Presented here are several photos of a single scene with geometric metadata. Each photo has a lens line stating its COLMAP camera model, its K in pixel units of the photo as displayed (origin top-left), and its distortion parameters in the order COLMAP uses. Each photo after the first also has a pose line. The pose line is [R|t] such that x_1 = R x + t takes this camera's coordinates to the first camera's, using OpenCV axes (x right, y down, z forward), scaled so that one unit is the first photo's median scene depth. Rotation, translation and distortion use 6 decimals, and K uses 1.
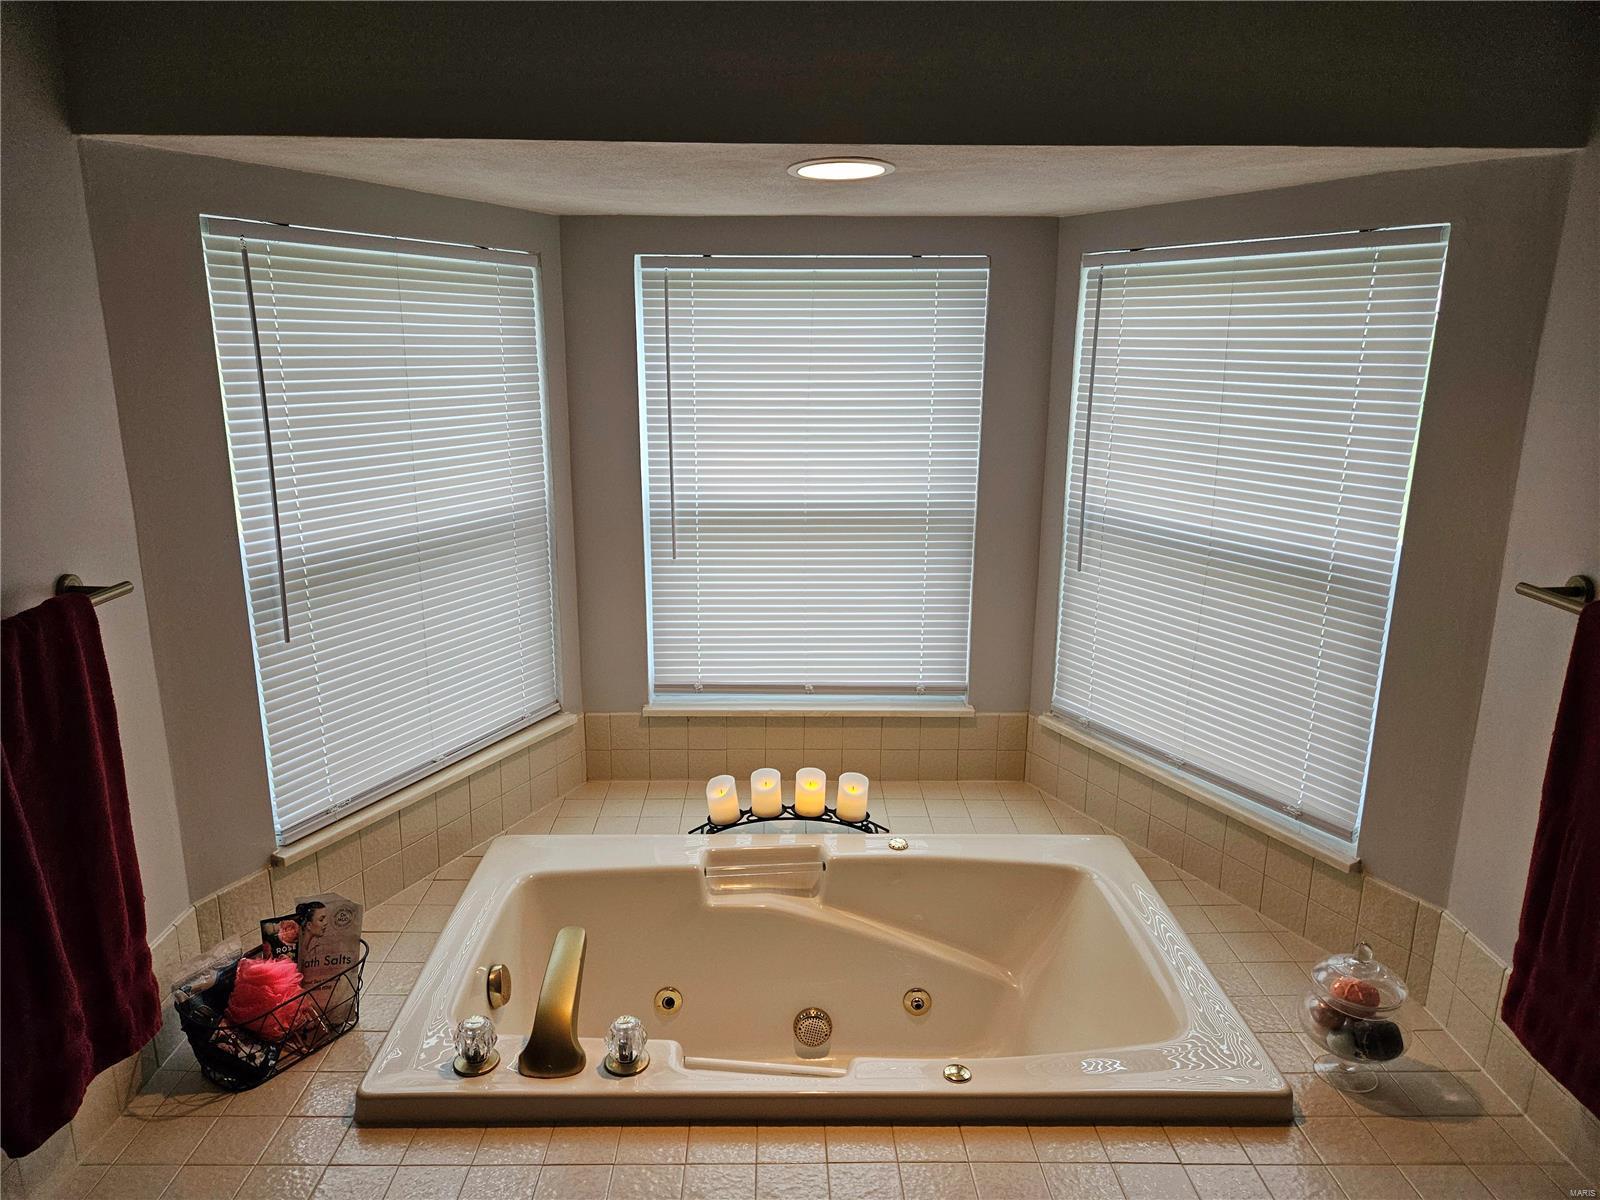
lens RADIAL K [[1057.0, 0, 800.0], [0, 1057.0, 600.0], [0, 0, 1]] dist [-0.005397, -0.006604]
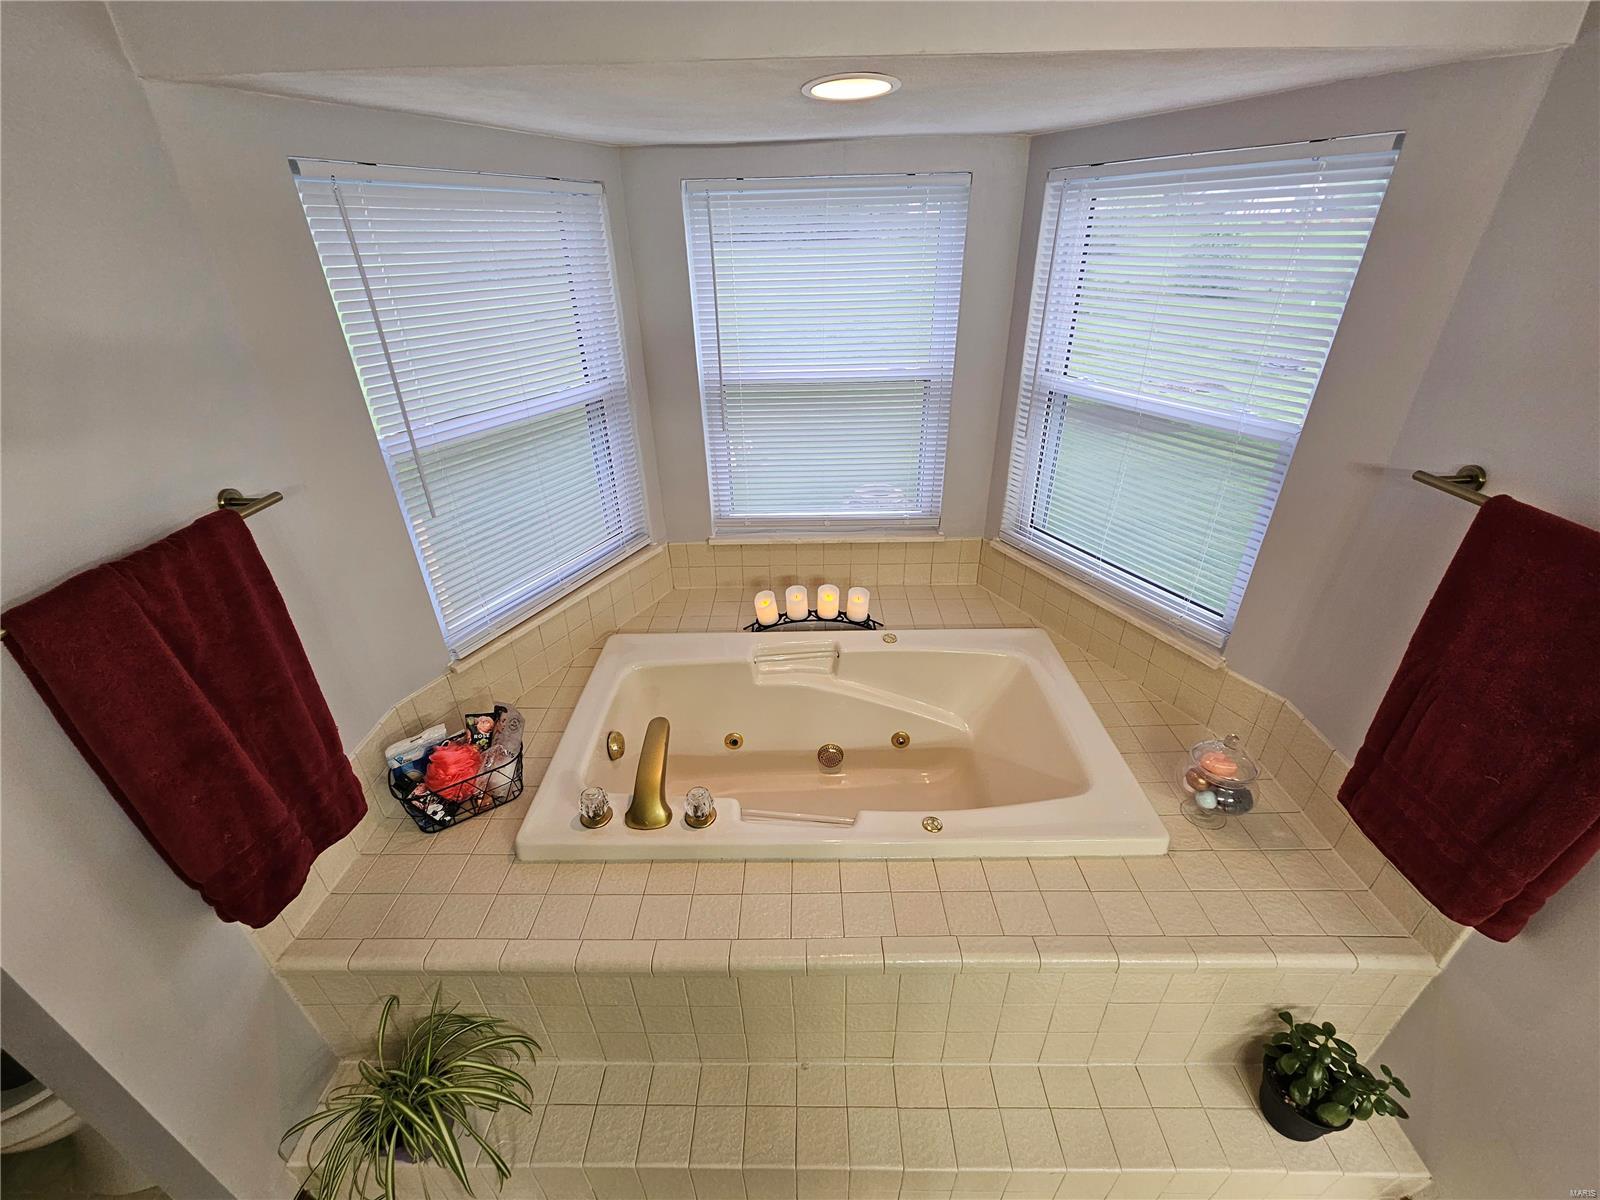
lens RADIAL K [[671.1, 0, 800.0], [0, 671.1, 600.0], [0, 0, 1]] dist [0.000197, 0.000053]
pose [[0.999377, -0.007003, -0.034602, 0.003619], [0.015734, 0.965748, 0.259003, -0.059035], [0.031603, -0.259386, 0.965257, 0.147096]]
